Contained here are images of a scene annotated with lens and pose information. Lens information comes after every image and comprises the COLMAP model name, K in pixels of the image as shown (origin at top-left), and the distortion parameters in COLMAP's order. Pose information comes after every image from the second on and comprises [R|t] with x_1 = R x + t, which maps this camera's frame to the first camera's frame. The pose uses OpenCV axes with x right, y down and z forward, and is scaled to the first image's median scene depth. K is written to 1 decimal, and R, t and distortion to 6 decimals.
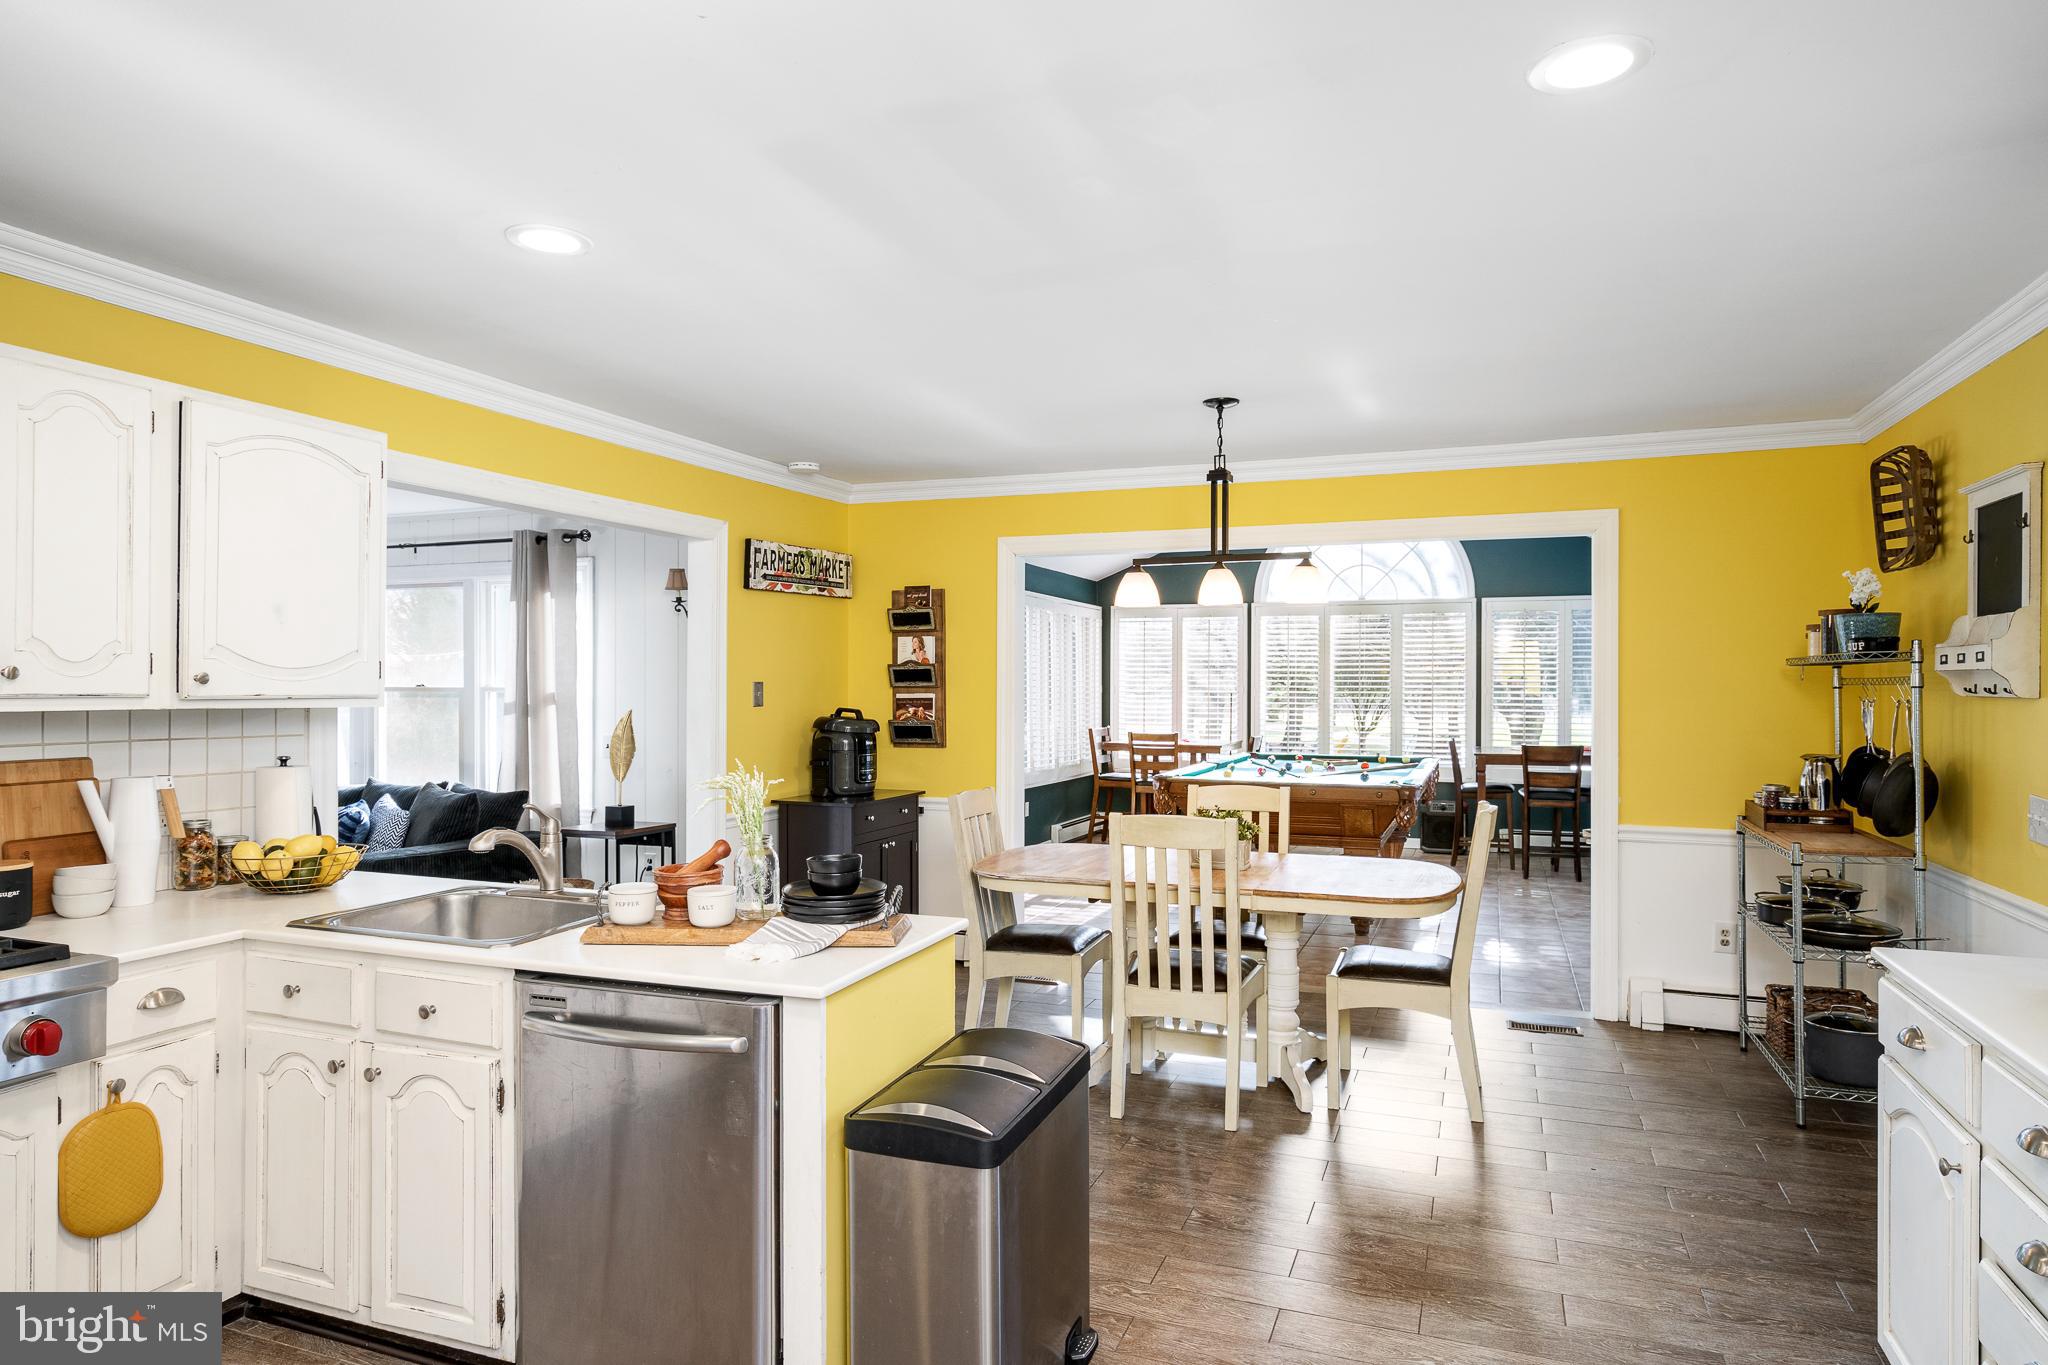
lens RADIAL K [[1209.8, 0, 1024.0], [0, 1209.8, 682.5], [0, 0, 1]] dist [0.001193, 0.000229]
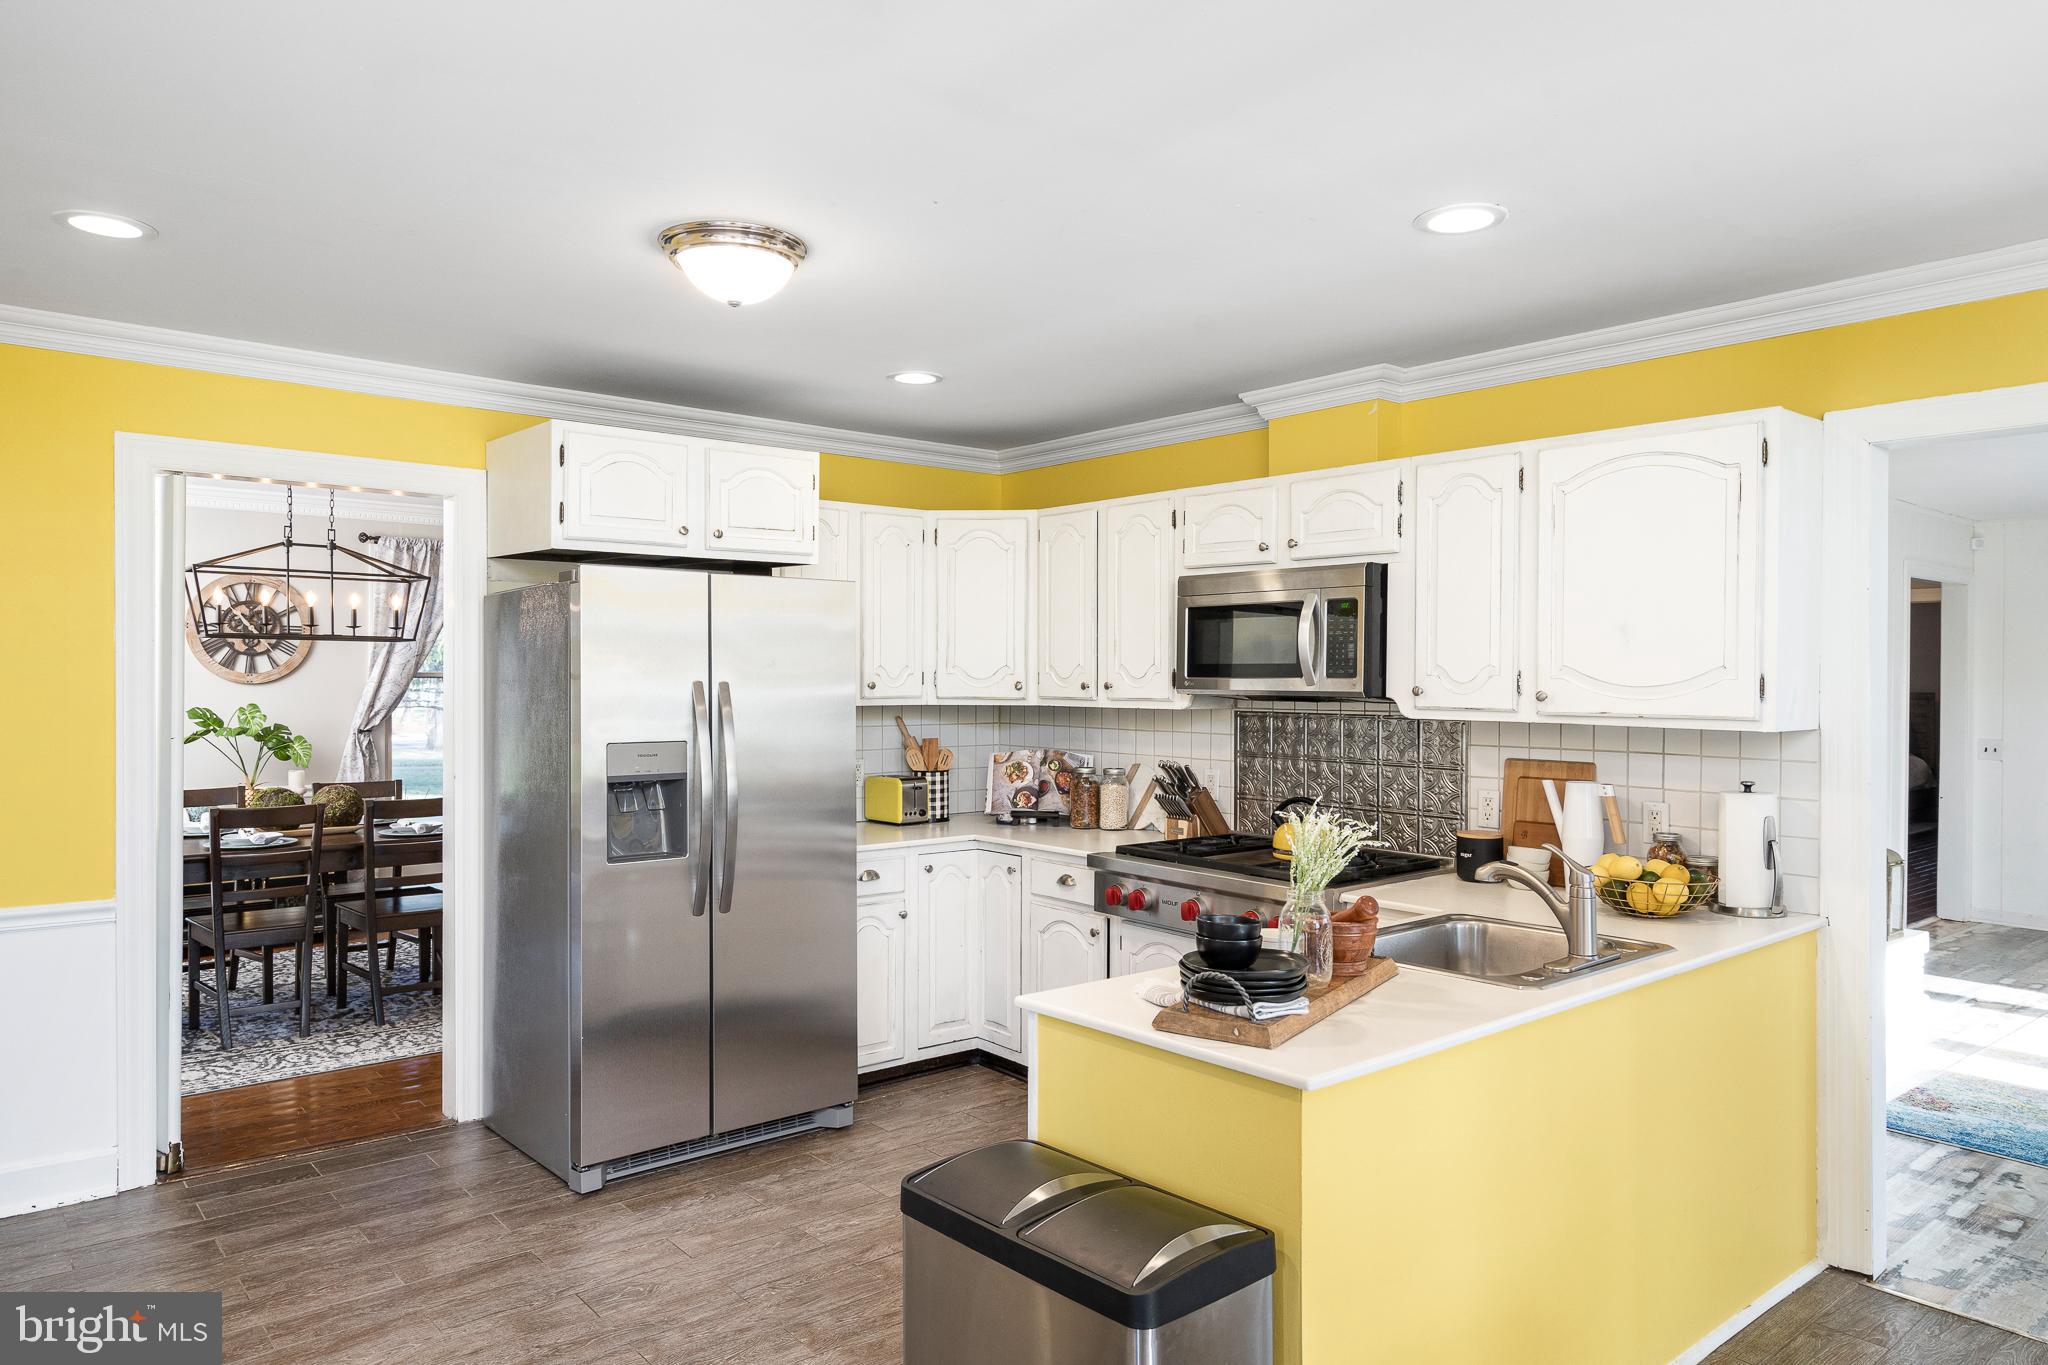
lens RADIAL K [[1328.1, 0, 1024.0], [0, 1328.1, 682.5], [0, 0, 1]] dist [-0.000280, -0.000019]
pose [[-0.472896, 0.001397, -0.881117, 0.621589], [-0.003846, 0.999986, 0.003649, -0.018449], [0.881110, 0.005115, -0.472884, 1.140431]]
